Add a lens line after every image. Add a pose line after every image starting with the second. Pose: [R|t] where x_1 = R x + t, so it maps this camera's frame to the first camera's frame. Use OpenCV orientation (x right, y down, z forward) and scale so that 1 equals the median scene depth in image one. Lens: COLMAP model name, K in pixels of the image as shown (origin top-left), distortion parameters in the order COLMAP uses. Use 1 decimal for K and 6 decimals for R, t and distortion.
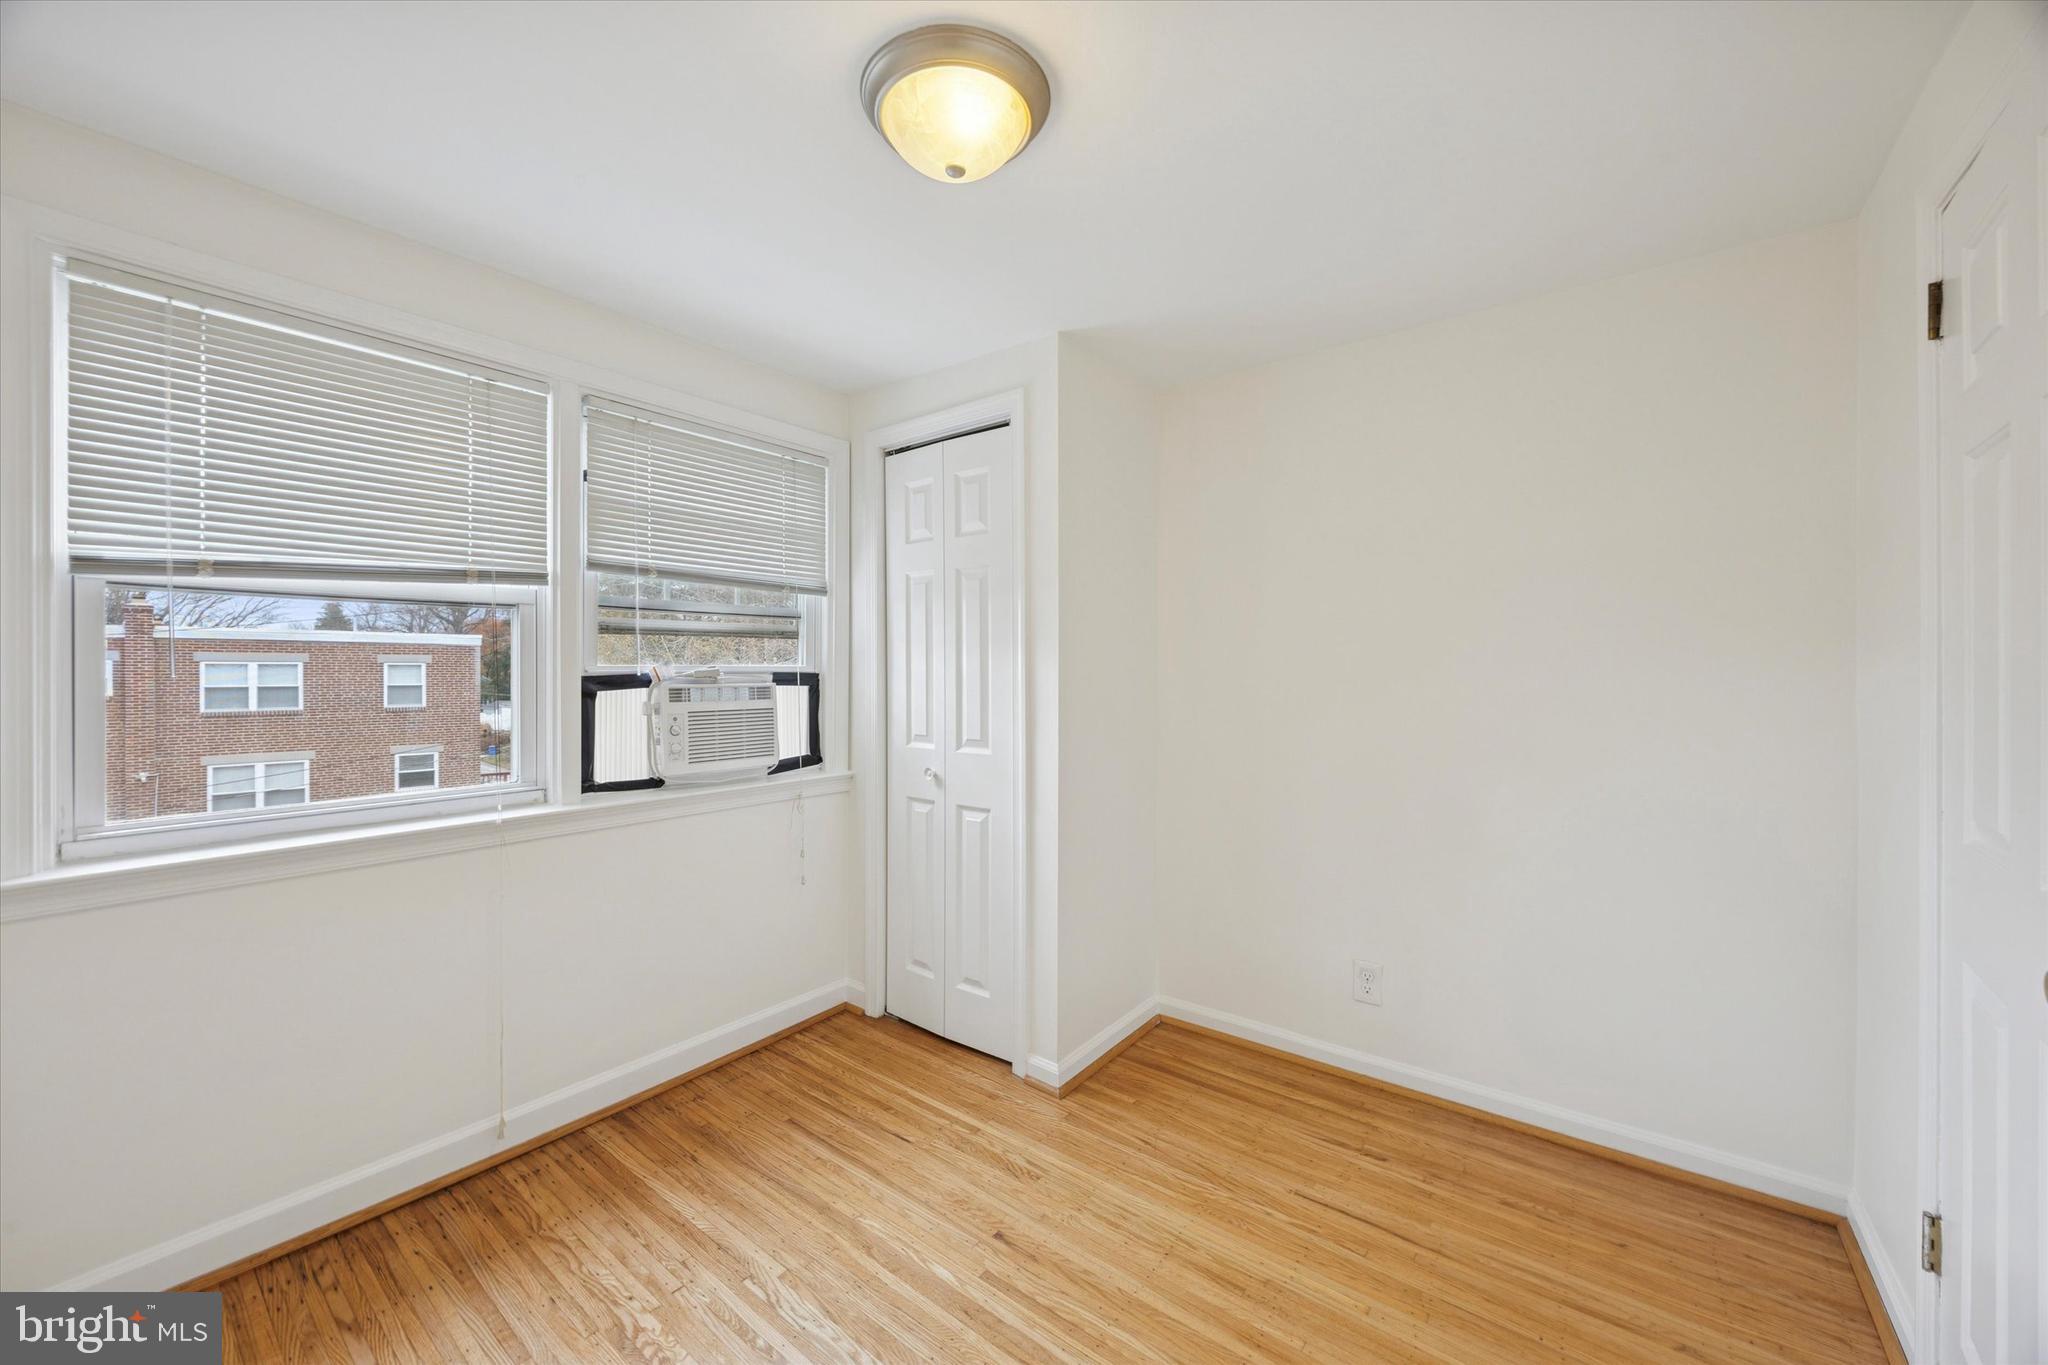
lens RADIAL K [[772.5, 0, 1011.7], [0, 772.5, 676.9], [0, 0, 1]] dist [-0.001376, 0.000048]
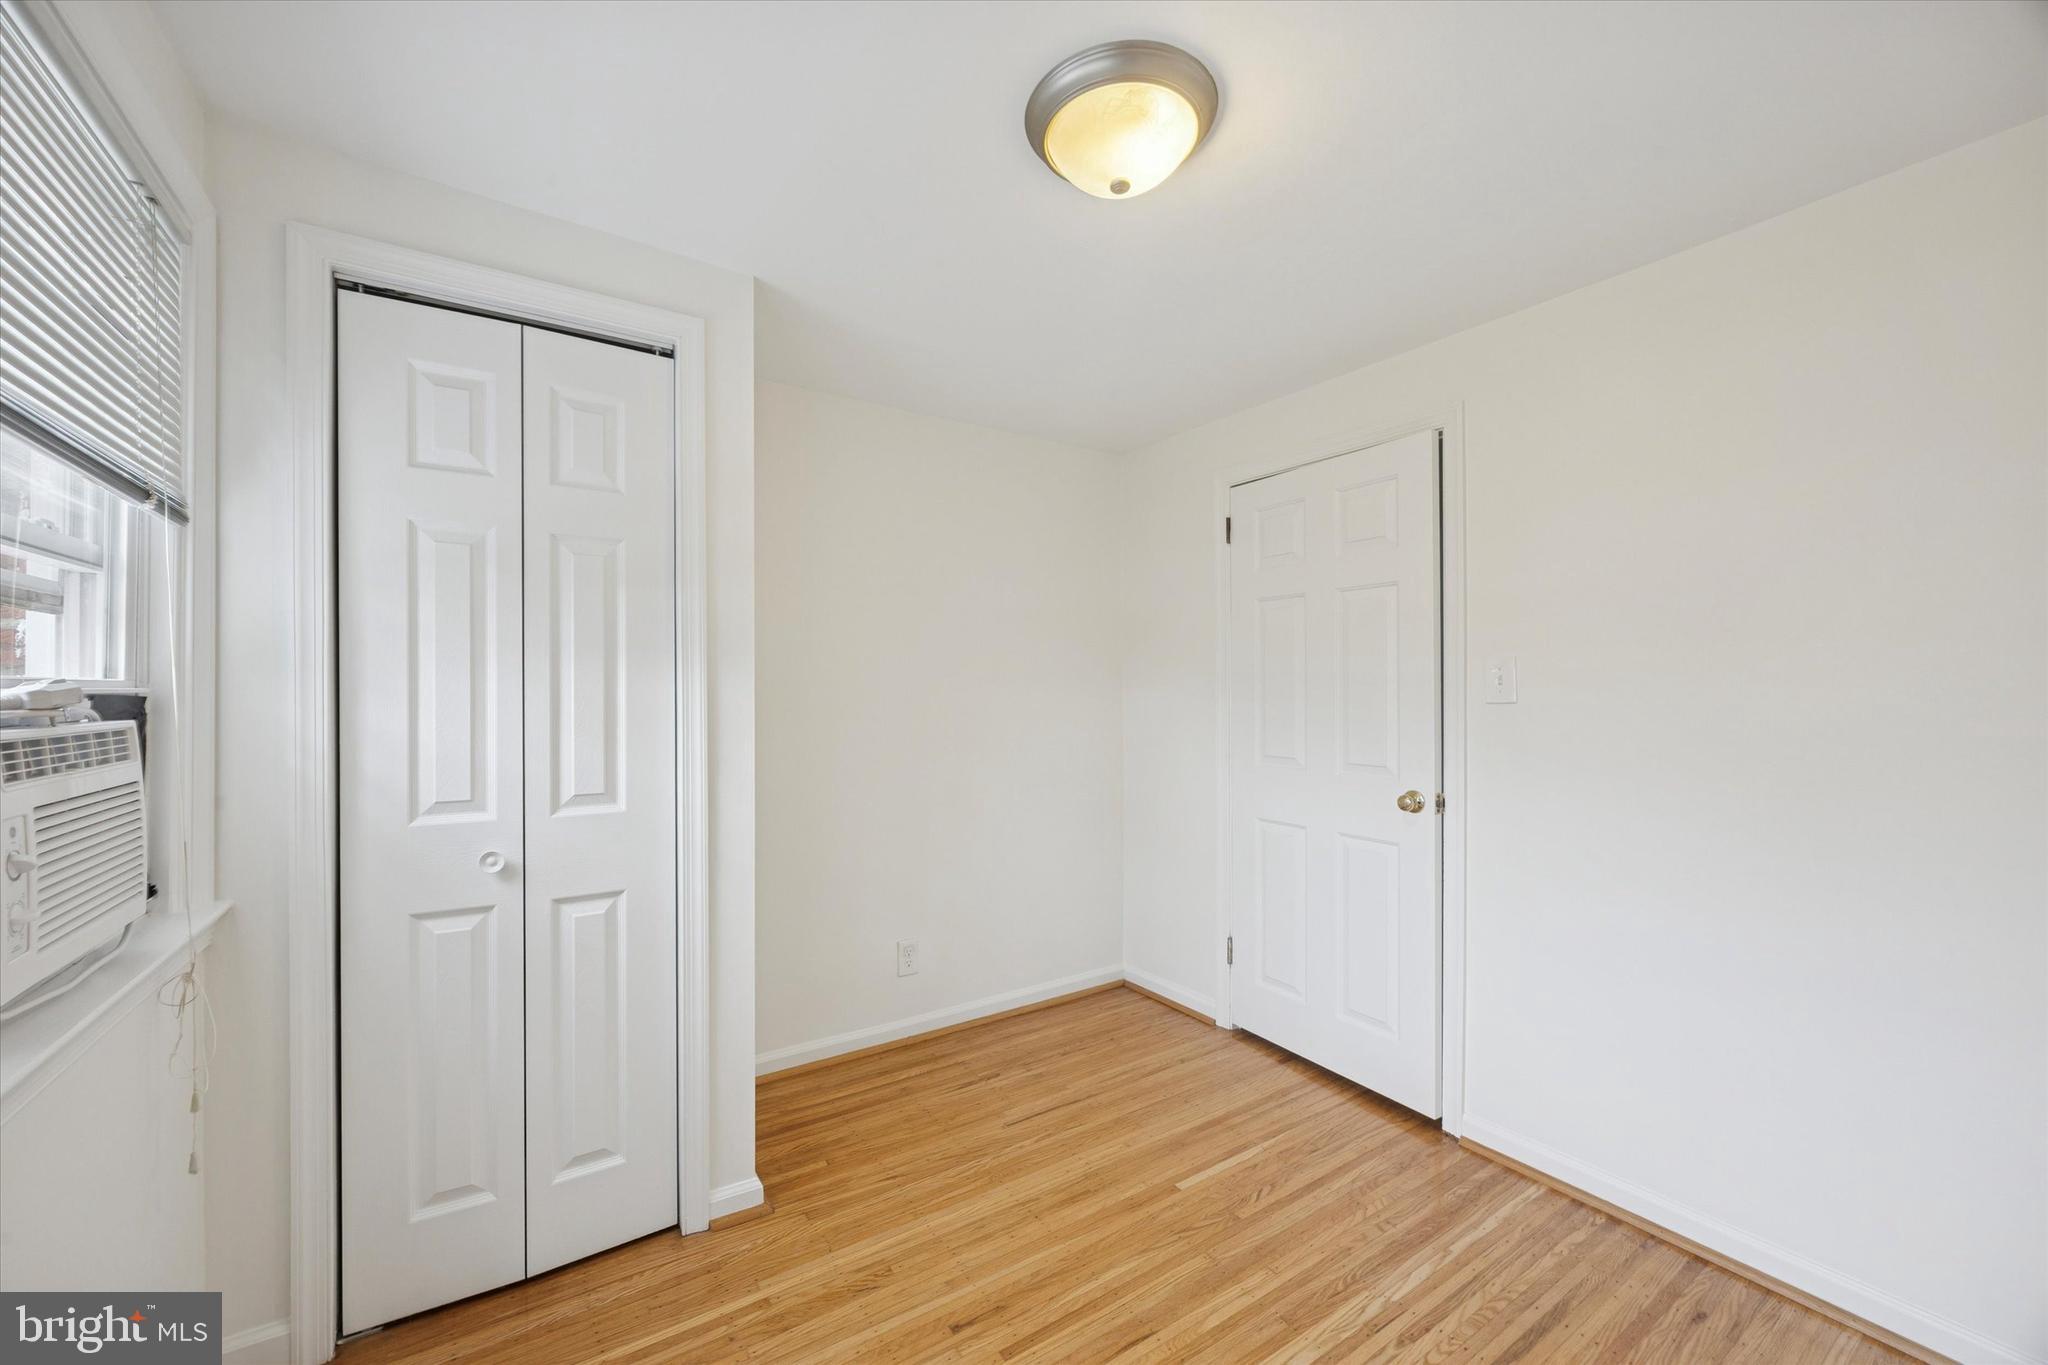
lens RADIAL K [[780.0, 0, 1000.8], [0, 780.0, 690.5], [0, 0, 1]] dist [-0.007611, -0.000047]
pose [[0.328852, 0.002246, 0.944379, -0.671597], [0.007634, 0.999958, -0.005036, -0.002906], [-0.944351, 0.008865, 0.328821, 0.519081]]
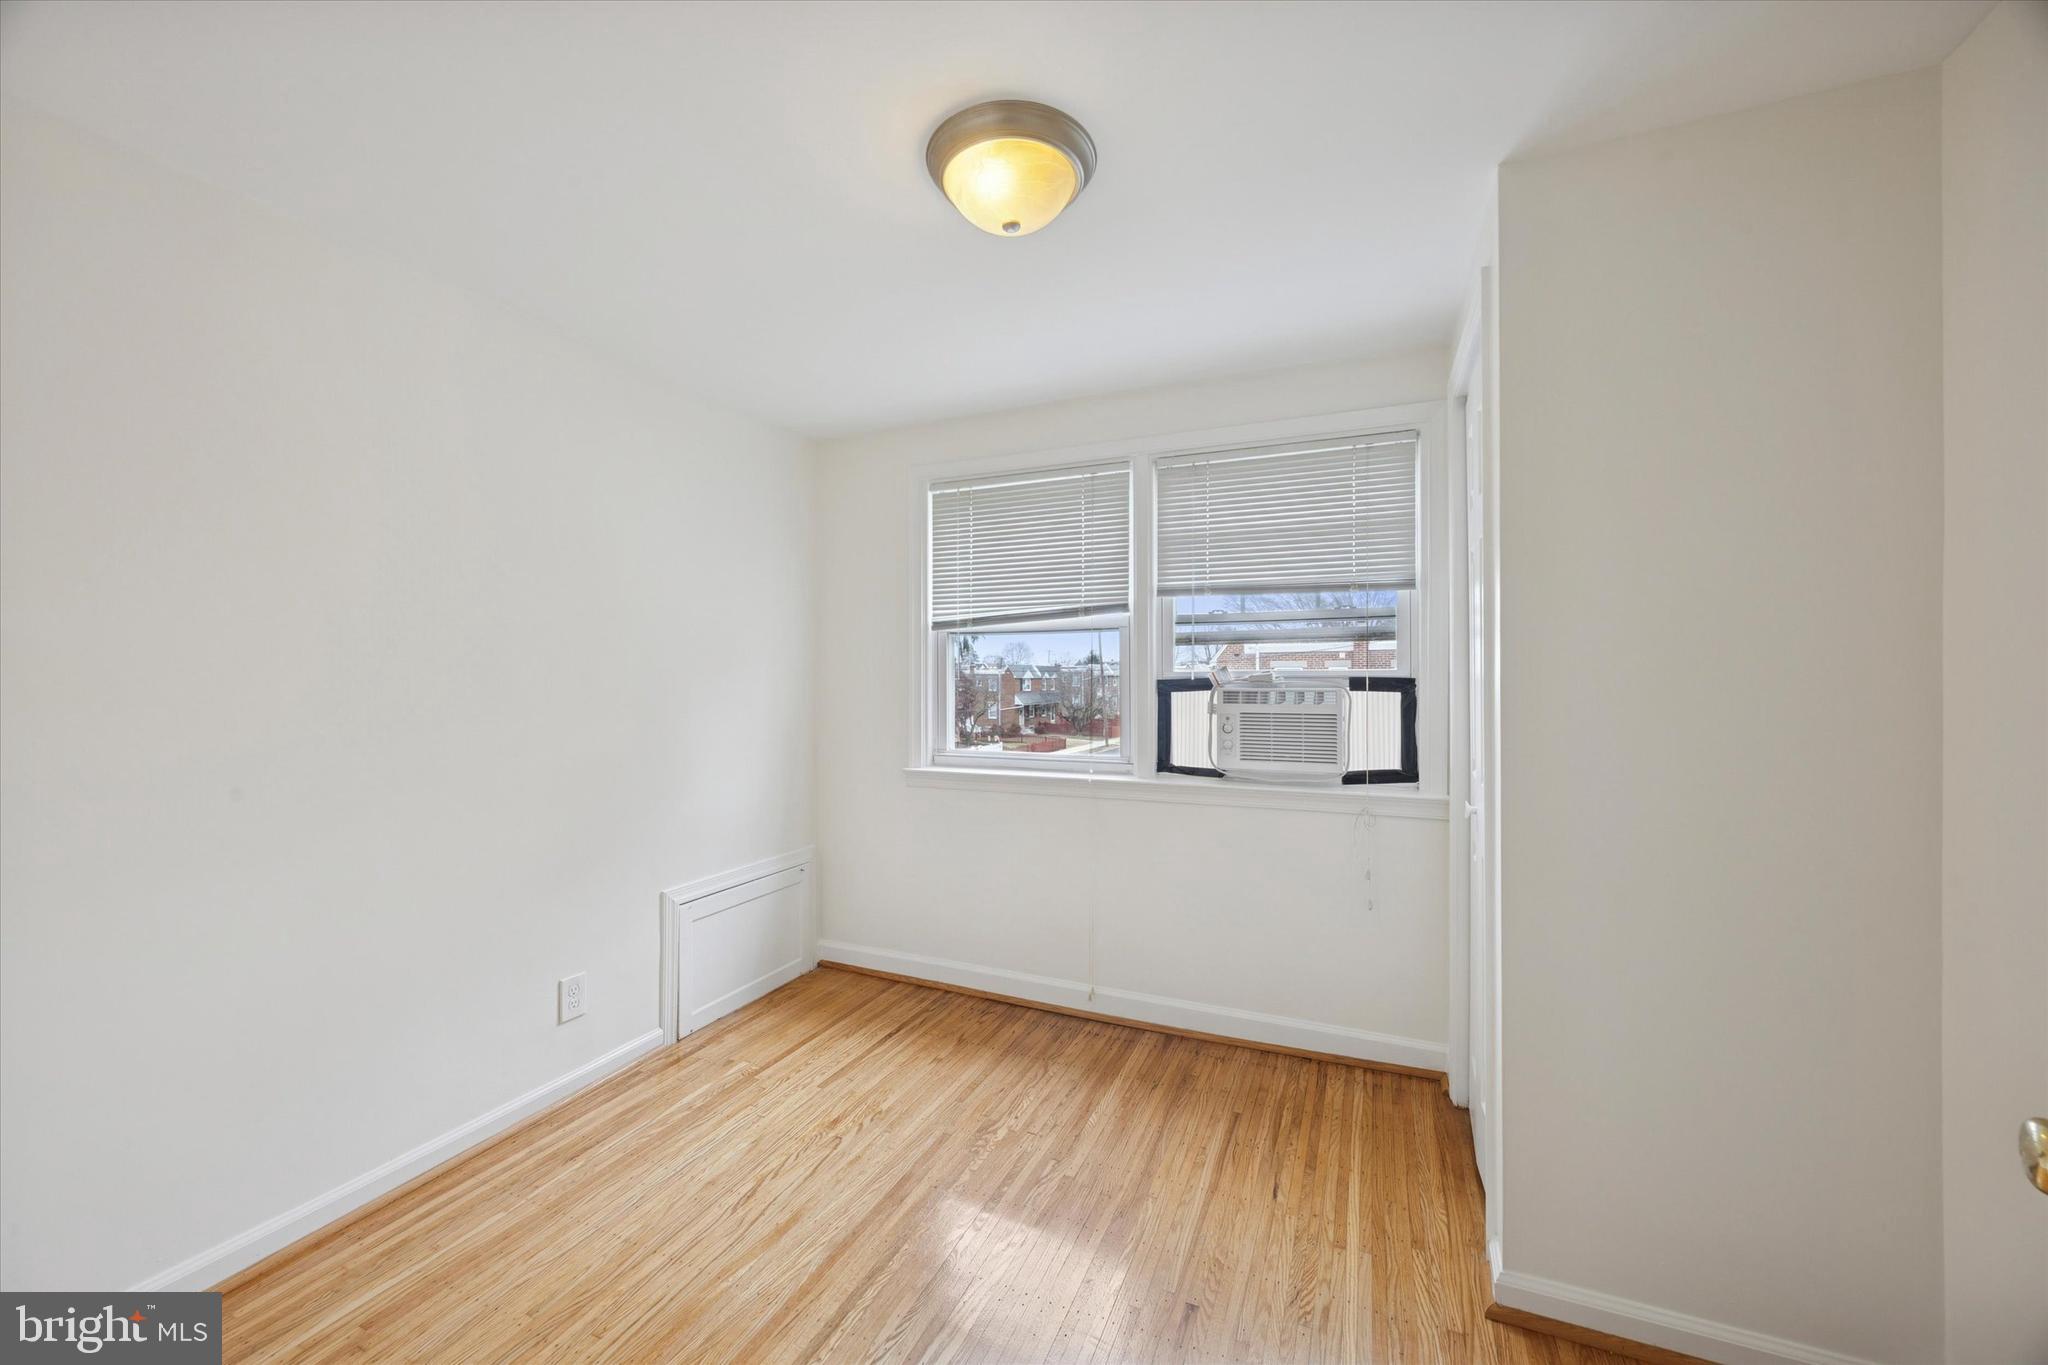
lens RADIAL K [[784.6, 0, 1026.0], [0, 784.6, 678.6], [0, 0, 1]] dist [0.001431, 0.000075]
pose [[0.256838, 0.007672, -0.966424, 0.646513], [-0.005172, 0.999965, 0.006564, -0.010295], [0.966441, 0.003313, 0.256869, 0.459115]]
